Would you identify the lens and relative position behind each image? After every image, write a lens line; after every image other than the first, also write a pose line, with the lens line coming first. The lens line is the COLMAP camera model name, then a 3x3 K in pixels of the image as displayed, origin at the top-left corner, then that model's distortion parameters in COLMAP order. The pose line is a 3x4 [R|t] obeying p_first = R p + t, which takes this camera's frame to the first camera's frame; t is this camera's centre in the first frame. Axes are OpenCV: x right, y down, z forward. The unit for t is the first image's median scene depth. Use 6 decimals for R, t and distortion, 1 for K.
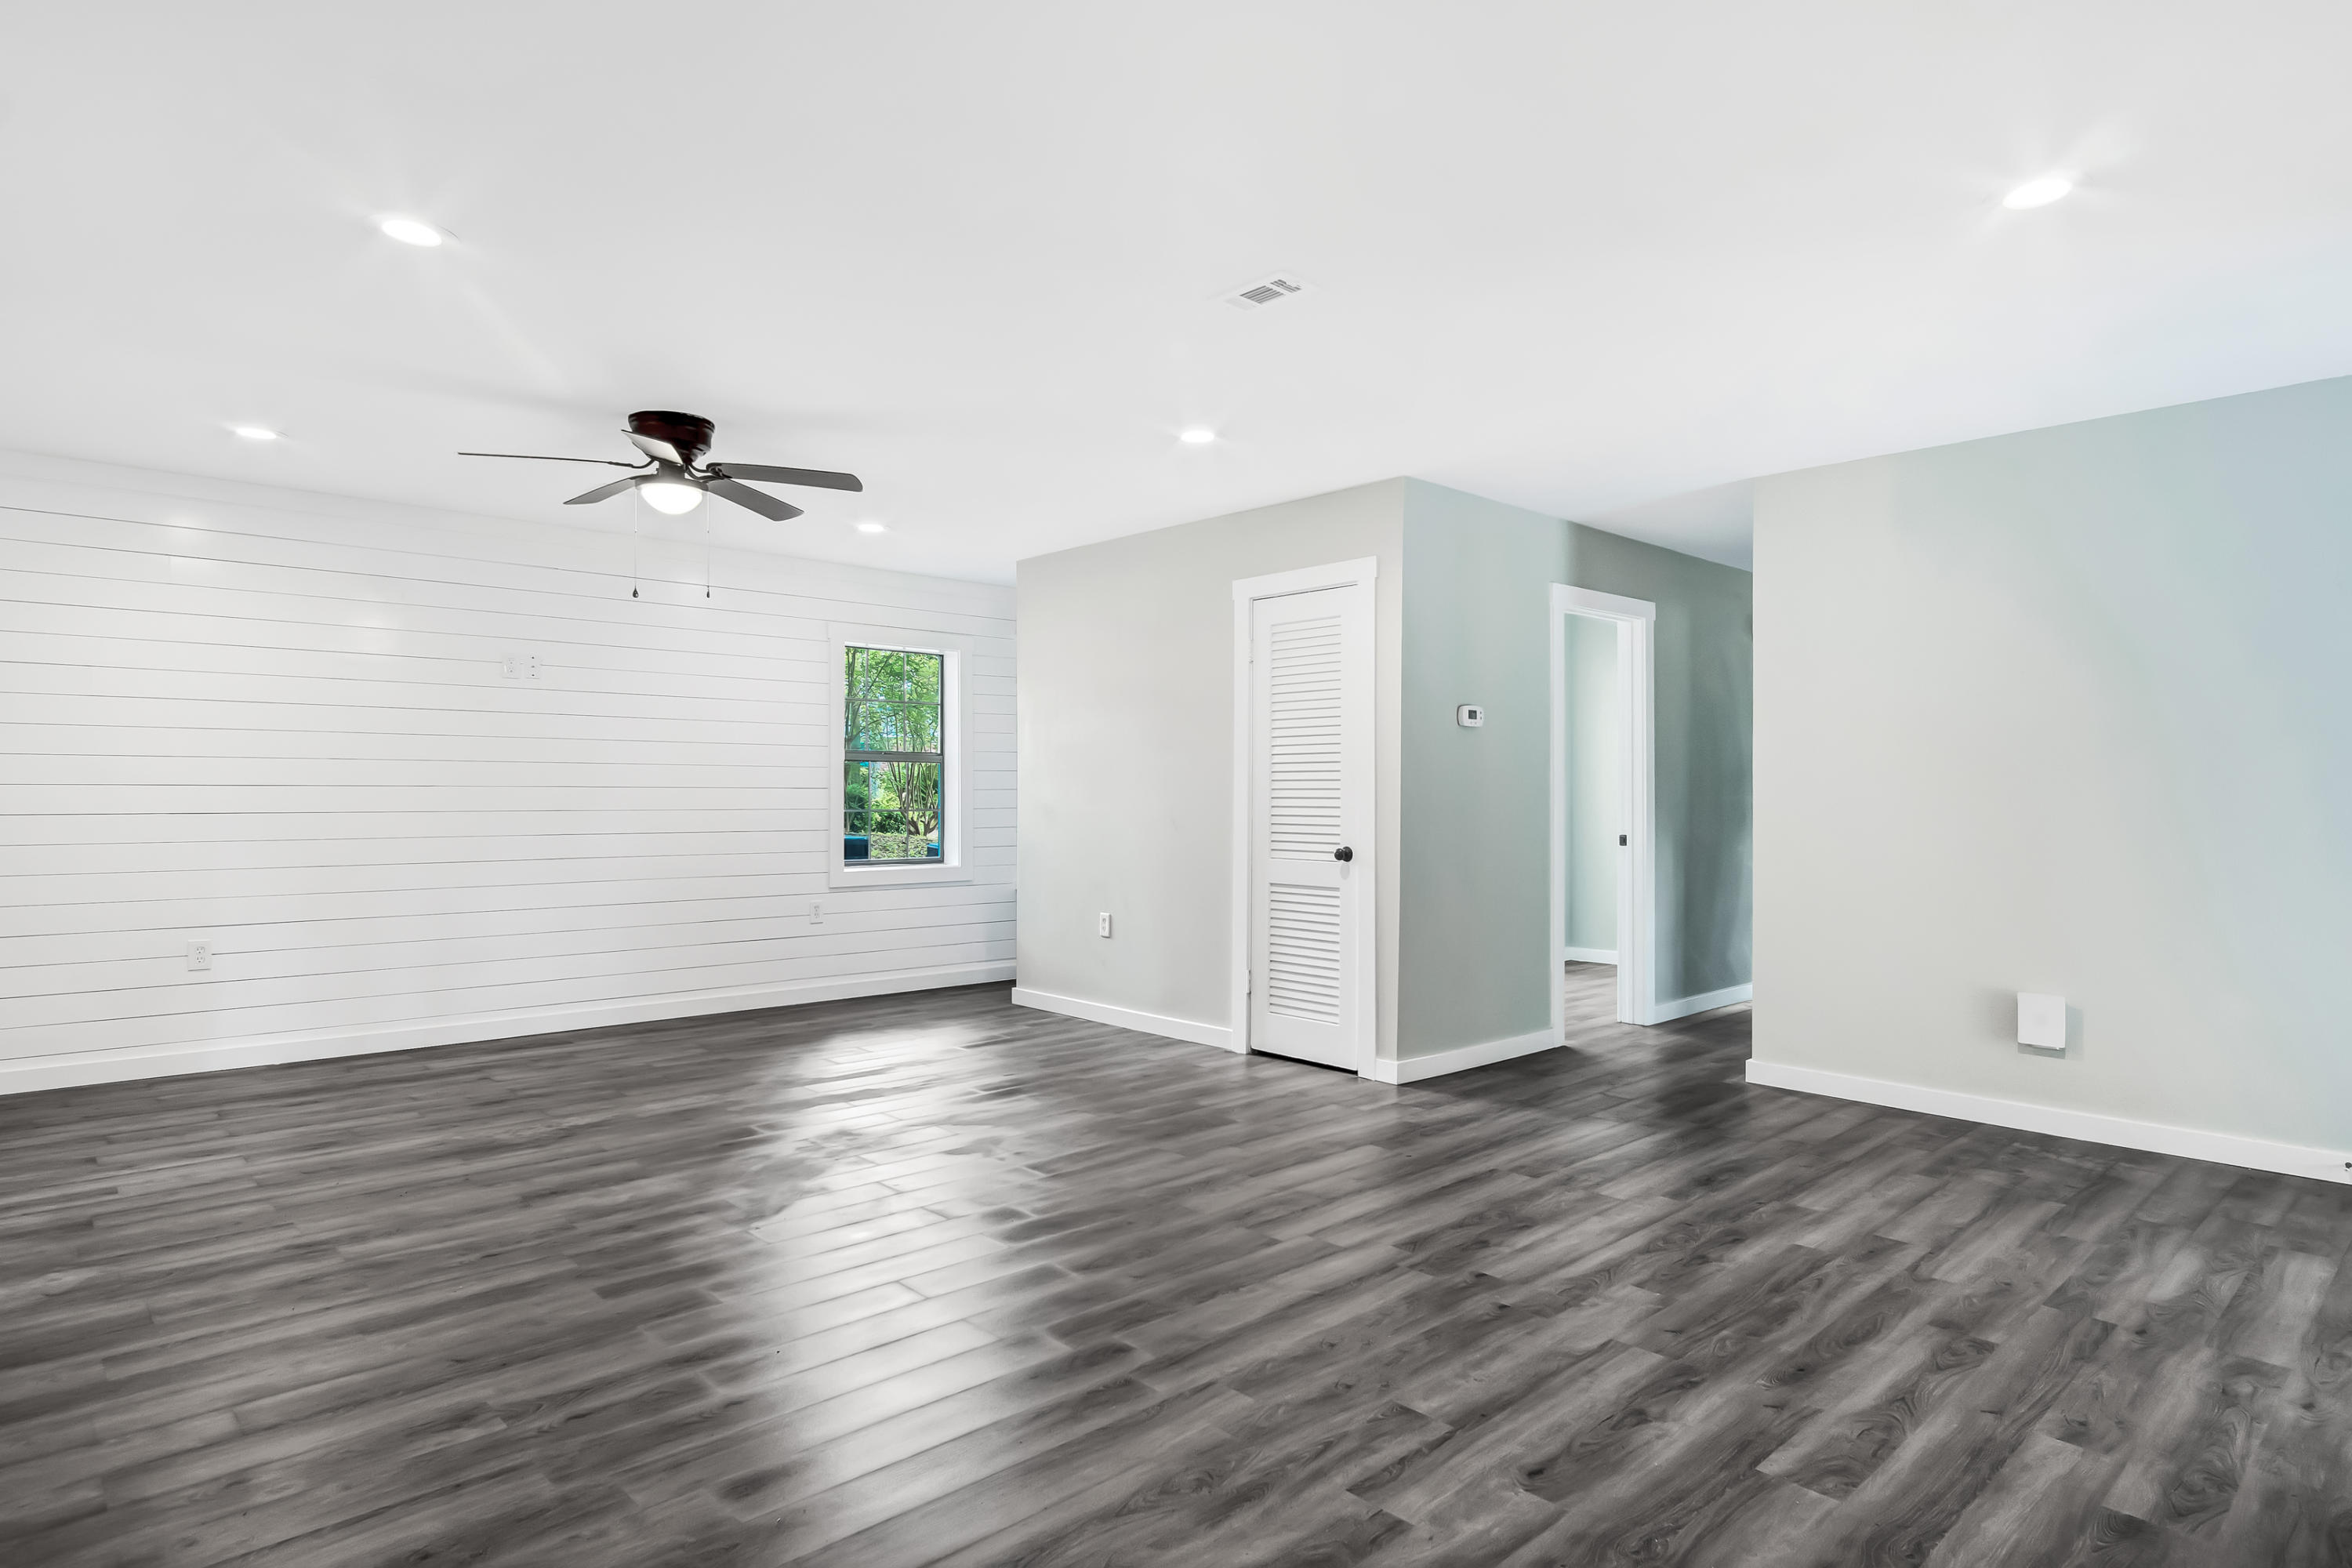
lens RADIAL K [[1300.6, 0, 1160.1], [0, 1300.6, 788.3], [0, 0, 1]] dist [-0.015456, 0.000593]
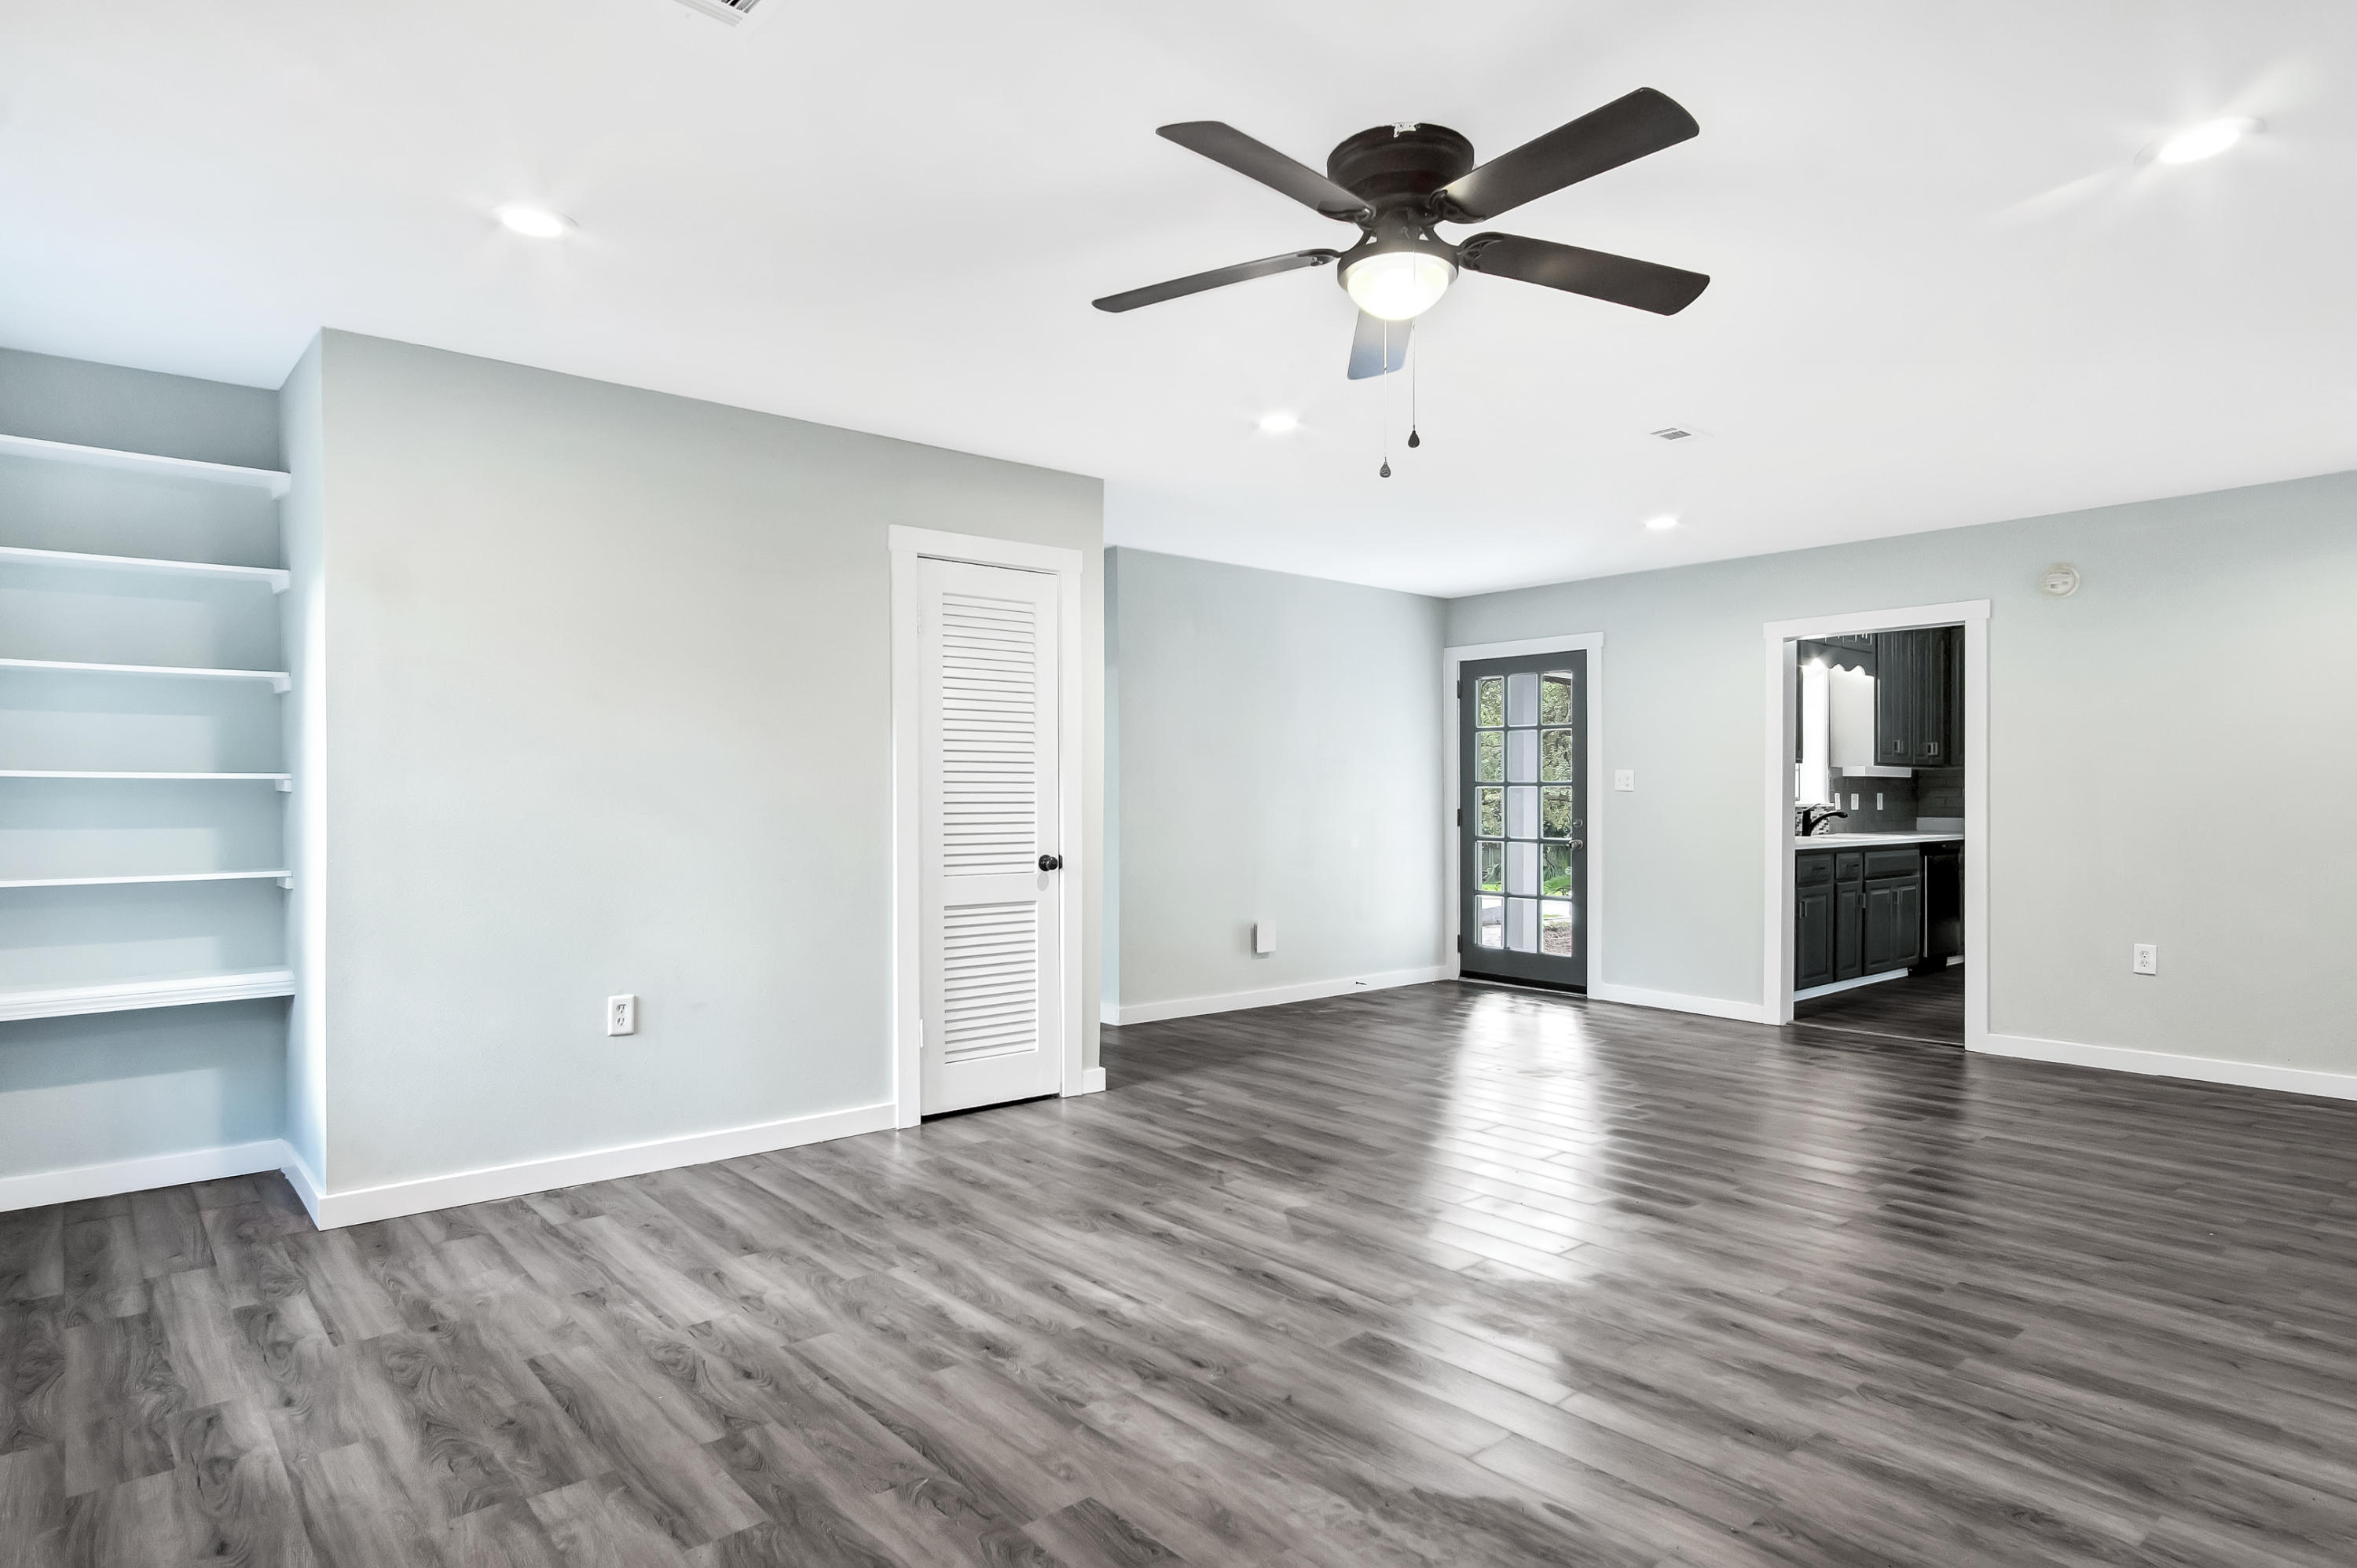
lens RADIAL K [[1295.4, 0, 1178.5], [0, 1295.4, 784.0], [0, 0, 1]] dist [-0.000233, 0.000108]
pose [[0.037192, 0.003378, 0.999302, -1.164281], [-0.005560, 0.999980, -0.003173, -0.004734], [-0.999293, -0.005438, 0.037210, 1.309047]]
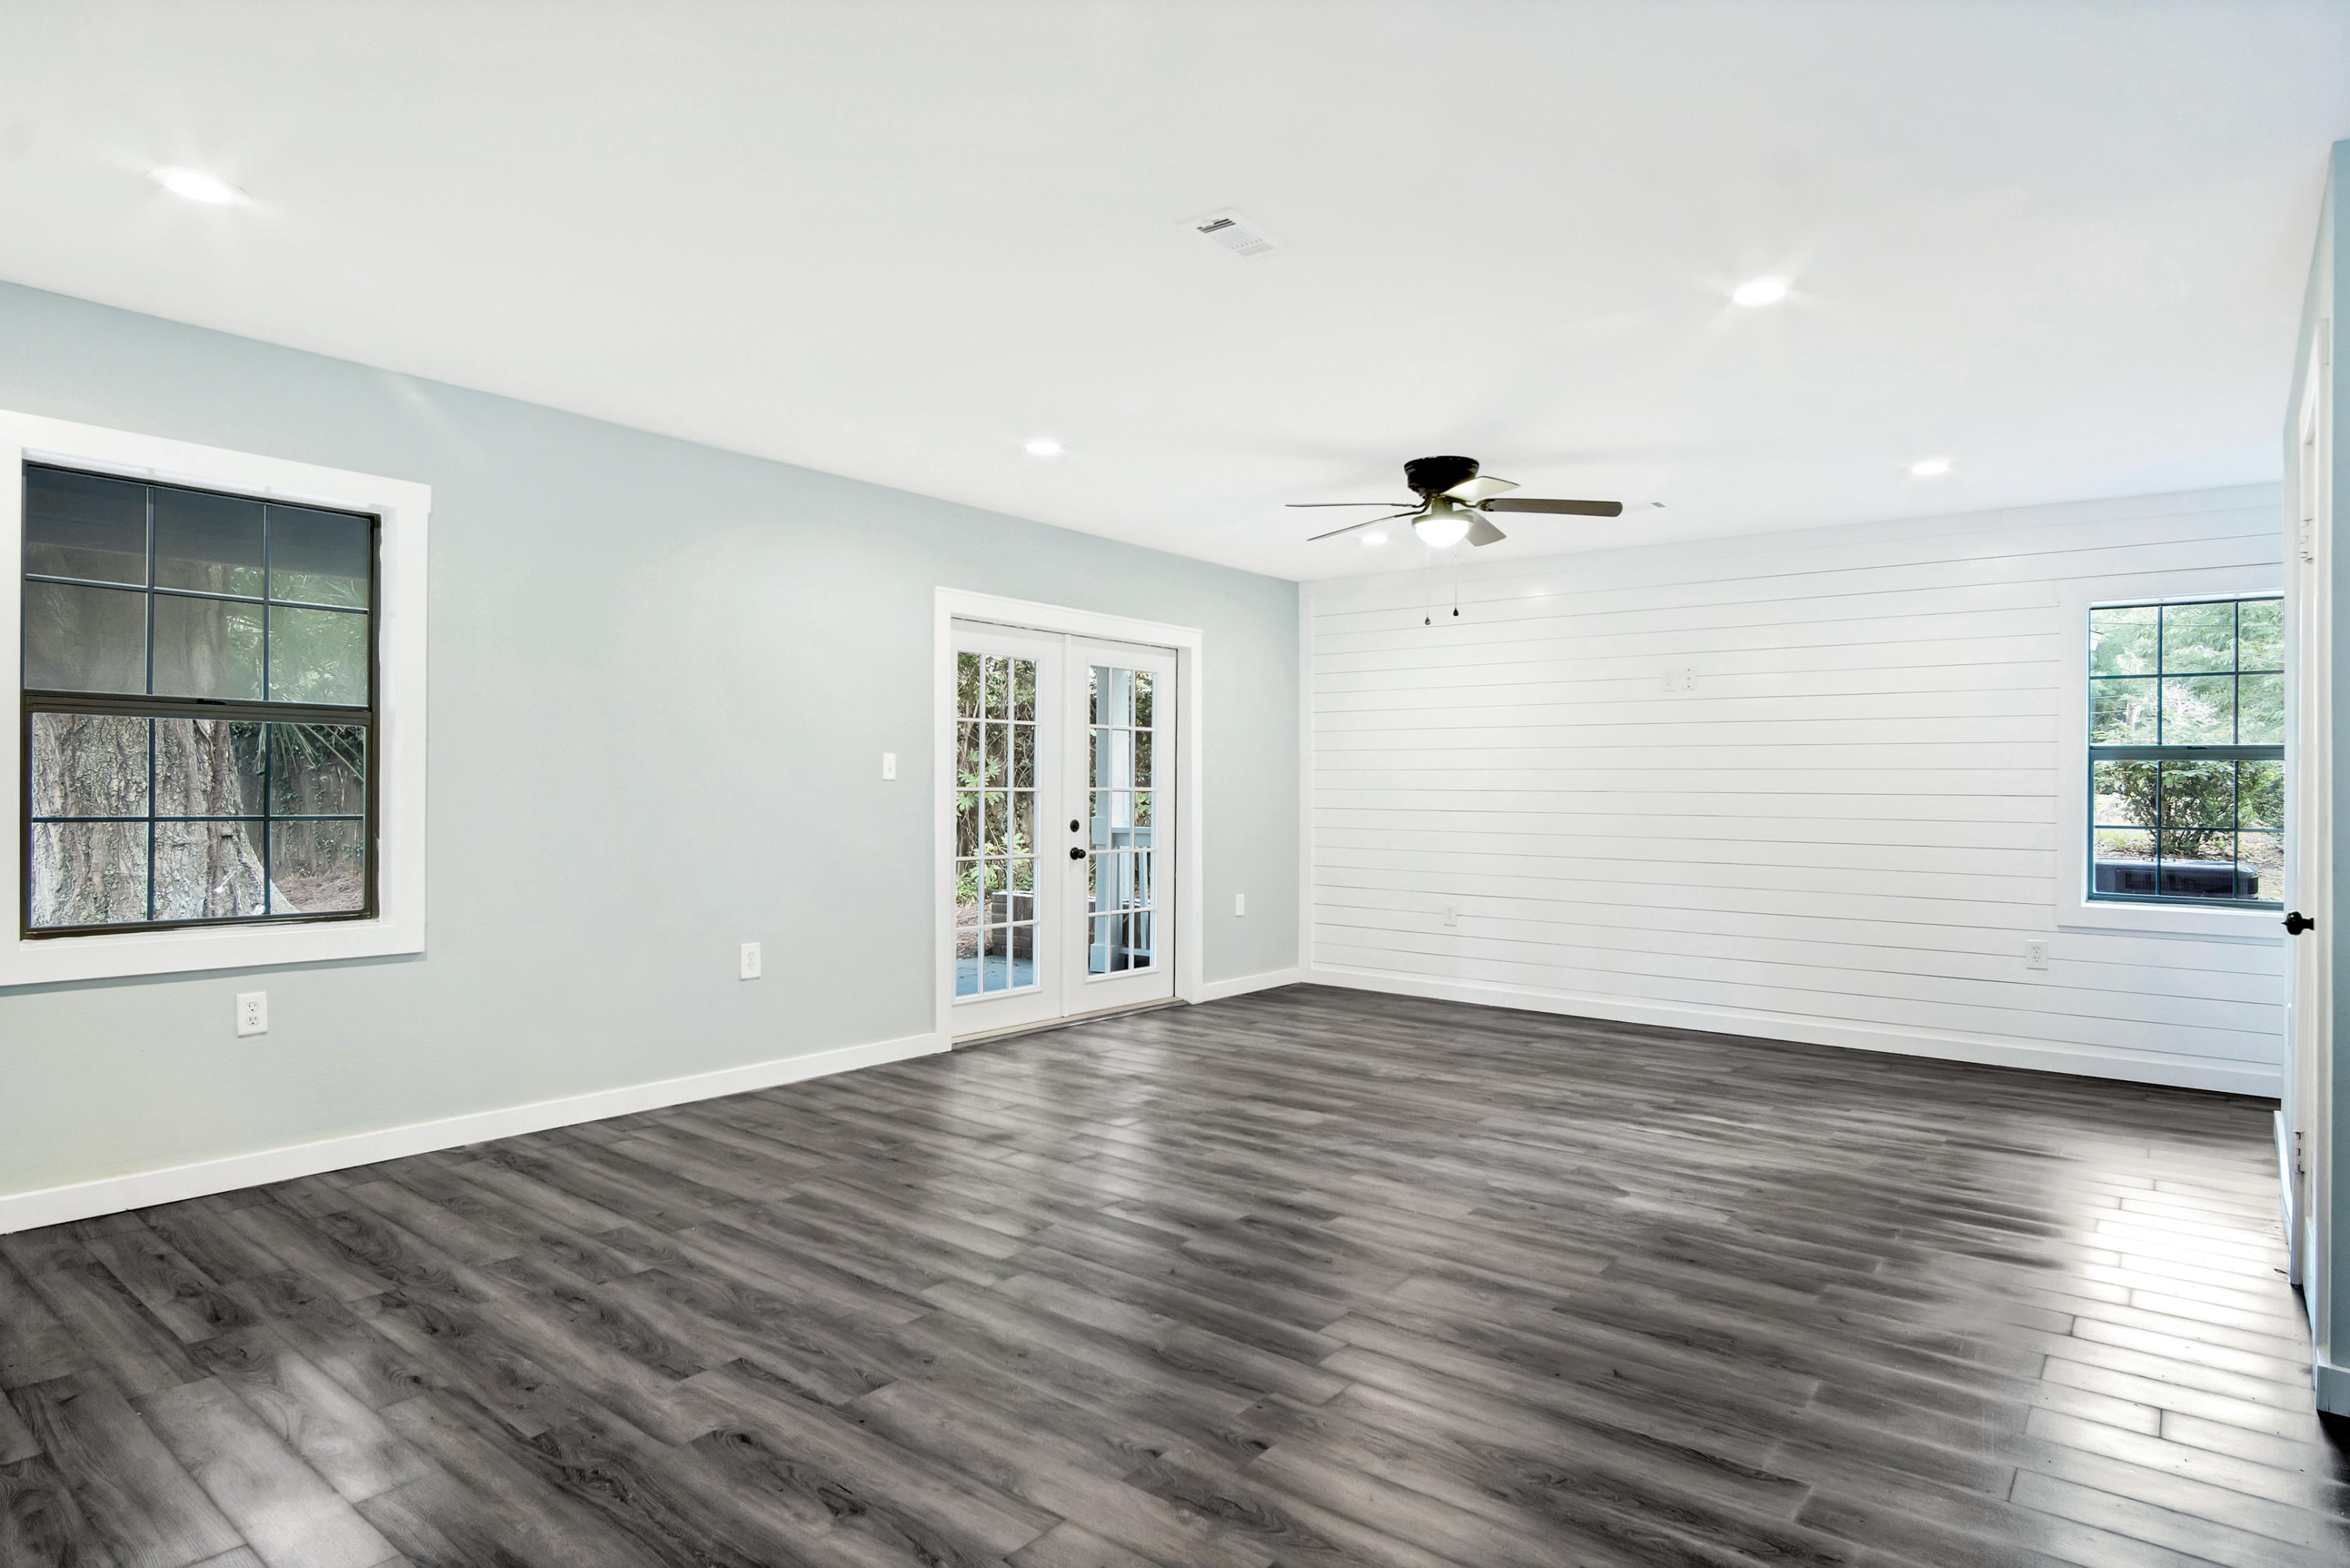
lens RADIAL K [[1299.4, 0, 1159.1], [0, 1299.4, 788.3], [0, 0, 1]] dist [-0.015456, 0.000593]
pose [[0.144236, -0.001976, -0.989541, 0.849180], [-0.006836, 0.999972, -0.002993, 0.002175], [0.989520, 0.007196, 0.144218, 0.727250]]
